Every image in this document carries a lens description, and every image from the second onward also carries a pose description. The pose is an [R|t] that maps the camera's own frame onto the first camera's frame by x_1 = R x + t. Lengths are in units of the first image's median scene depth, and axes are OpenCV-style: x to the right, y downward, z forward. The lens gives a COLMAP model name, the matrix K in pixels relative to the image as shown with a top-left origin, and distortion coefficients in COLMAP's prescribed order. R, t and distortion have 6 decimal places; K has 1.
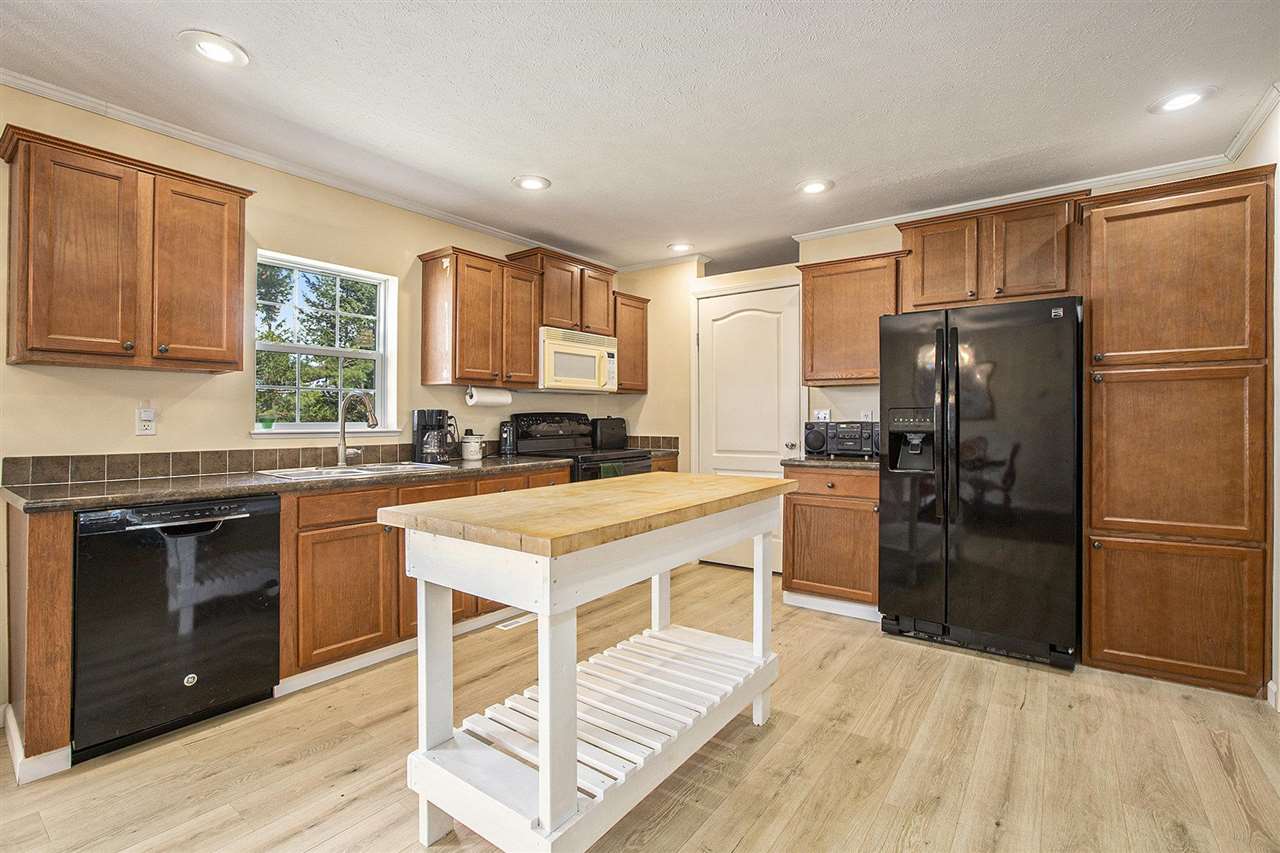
lens RADIAL K [[581.0, 0, 641.8], [0, 581.0, 421.2], [0, 0, 1]] dist [-0.082602, 0.030185]
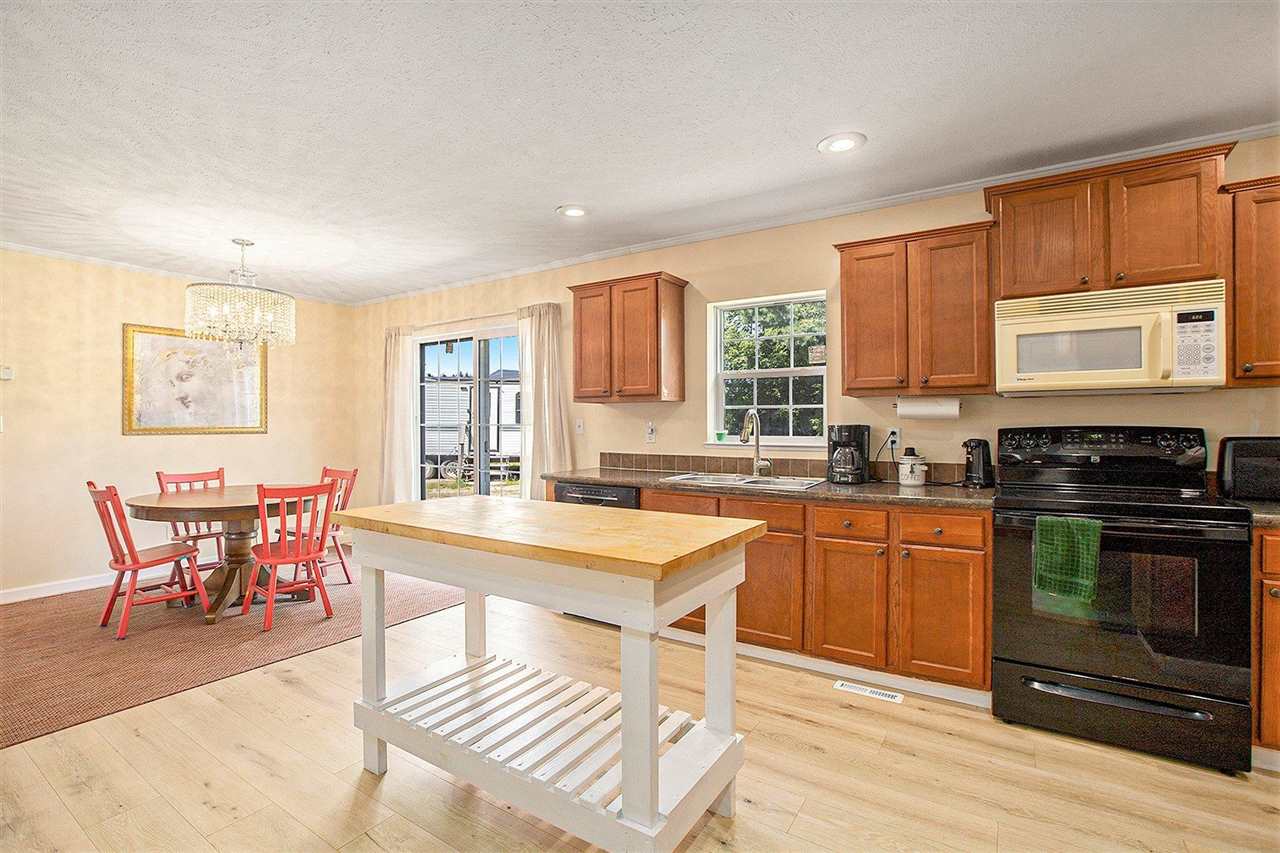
lens RADIAL K [[582.7, 0, 640.0], [0, 582.7, 426.5], [0, 0, 1]] dist [-0.060666, 0.018417]
pose [[0.049325, 0.009386, -0.998739, 0.568097], [0.000189, 0.999956, 0.009406, -0.027700], [0.998783, -0.000653, 0.049321, 0.651054]]
